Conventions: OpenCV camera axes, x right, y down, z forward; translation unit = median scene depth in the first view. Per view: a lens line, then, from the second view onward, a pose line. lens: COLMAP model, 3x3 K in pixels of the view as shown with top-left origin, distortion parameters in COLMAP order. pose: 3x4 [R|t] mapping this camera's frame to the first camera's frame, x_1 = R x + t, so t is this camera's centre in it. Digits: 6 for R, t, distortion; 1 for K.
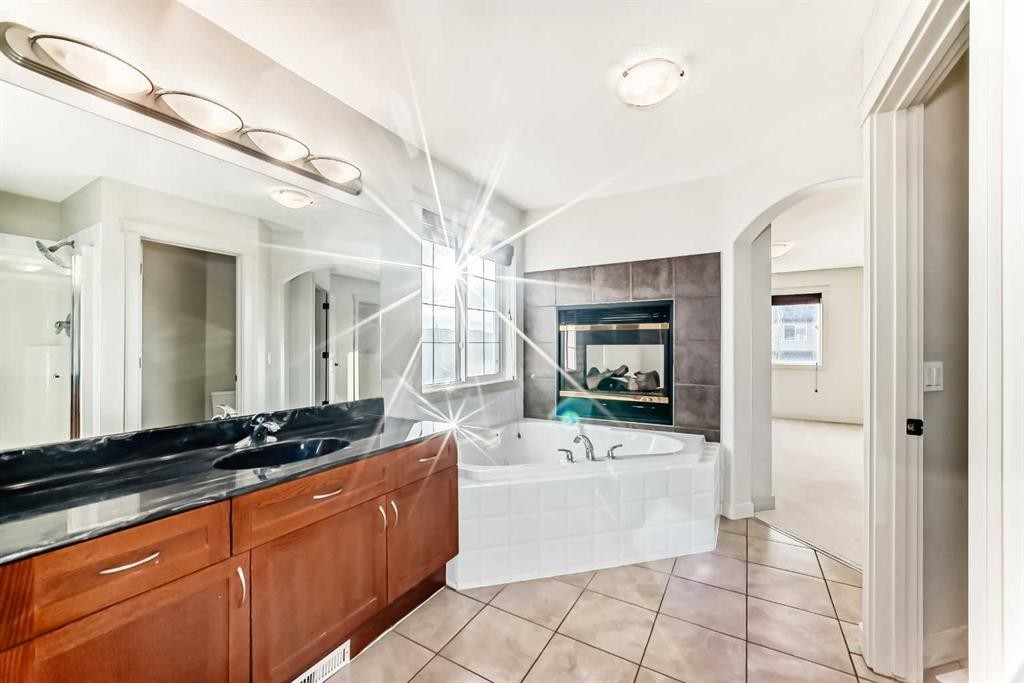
lens RADIAL K [[396.5, 0, 507.9], [0, 396.5, 357.3], [0, 0, 1]] dist [-0.017996, 0.000224]
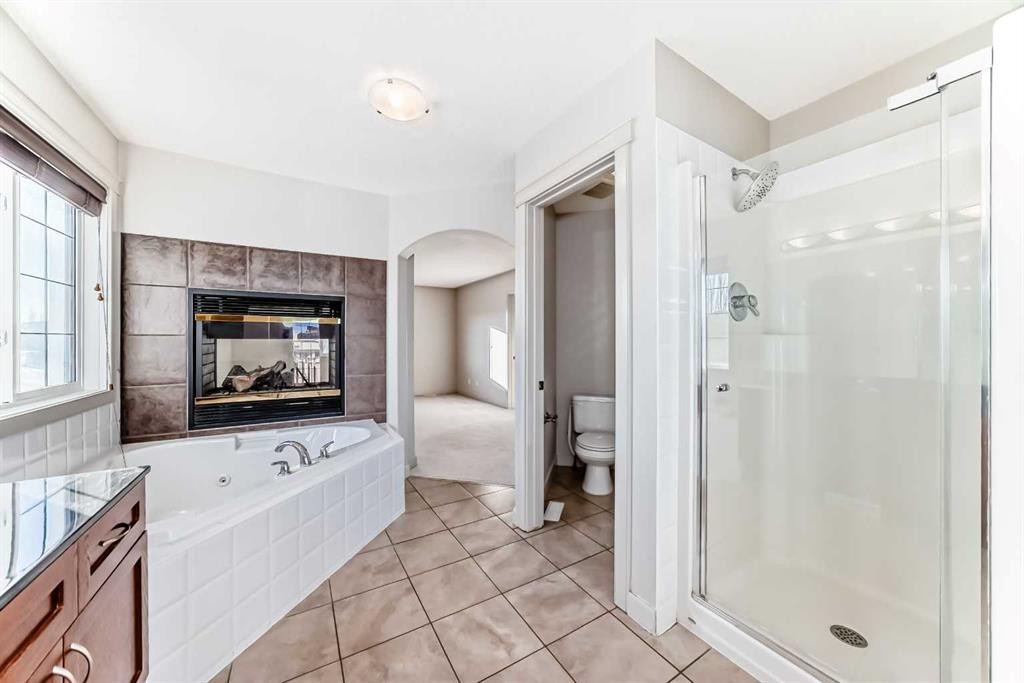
lens RADIAL K [[361.0, 0, 513.5], [0, 361.0, 349.4], [0, 0, 1]] dist [-0.014668, 0.000217]
pose [[0.463538, -0.015287, 0.885945, -0.232900], [0.021089, 0.999758, 0.006217, -0.000516], [-0.885826, 0.015802, 0.463748, 0.155109]]
